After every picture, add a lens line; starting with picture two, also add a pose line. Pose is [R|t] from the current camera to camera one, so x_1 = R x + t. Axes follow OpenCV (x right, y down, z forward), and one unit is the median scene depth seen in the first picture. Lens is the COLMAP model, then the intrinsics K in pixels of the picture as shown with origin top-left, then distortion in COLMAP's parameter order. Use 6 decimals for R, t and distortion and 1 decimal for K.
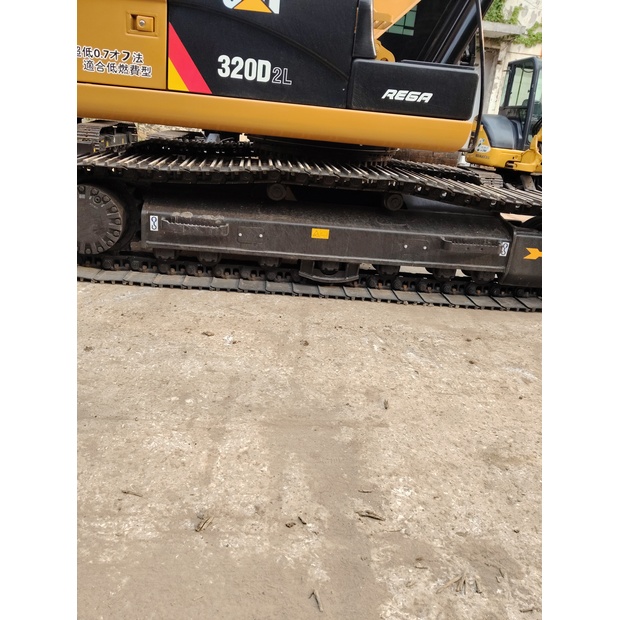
lens RADIAL K [[516.1, 0, 309.1], [0, 516.1, 306.0], [0, 0, 1]] dist [0.128374, -0.237319]
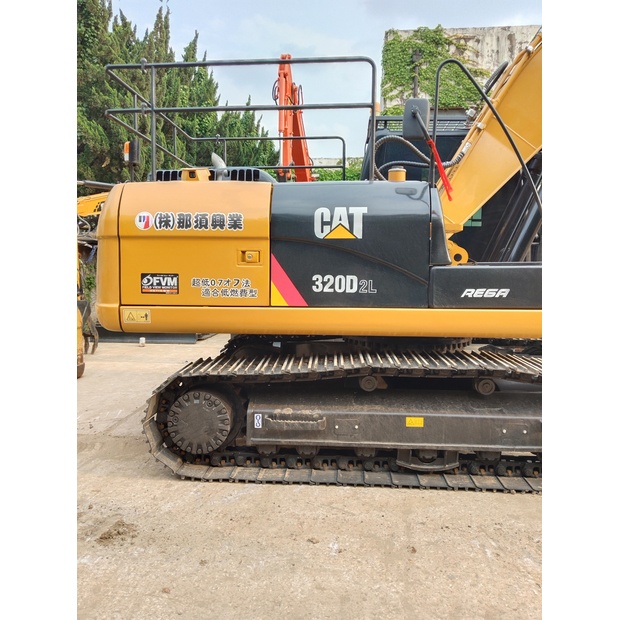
lens RADIAL K [[516.1, 0, 309.1], [0, 516.1, 306.0], [0, 0, 1]] dist [0.128374, -0.237319]
pose [[0.985973, -0.079706, -0.146641, -0.015305], [0.035051, 0.957891, -0.284985, -0.077630], [0.163181, 0.275847, 0.947249, -0.072122]]
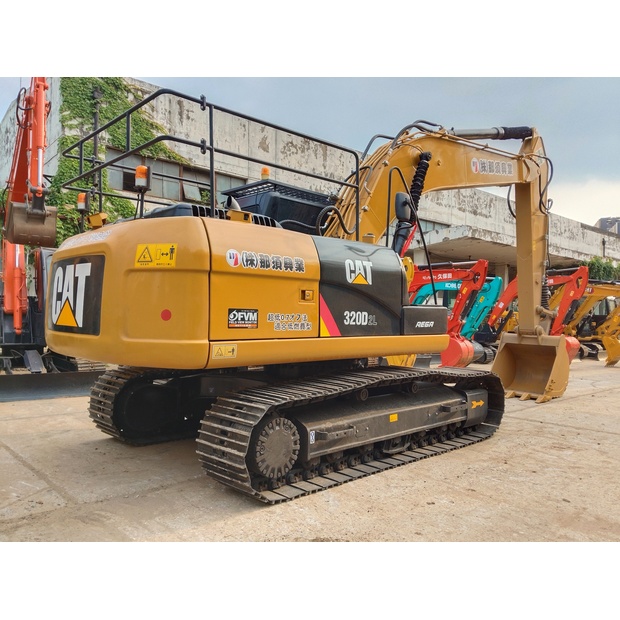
lens RADIAL K [[516.1, 0, 309.1], [0, 516.1, 306.0], [0, 0, 1]] dist [0.128374, -0.237319]
pose [[0.771772, -0.073453, 0.631643, -1.095058], [0.268137, 0.938273, -0.218511, -0.188197], [-0.576603, 0.338007, 0.743828, -0.029729]]
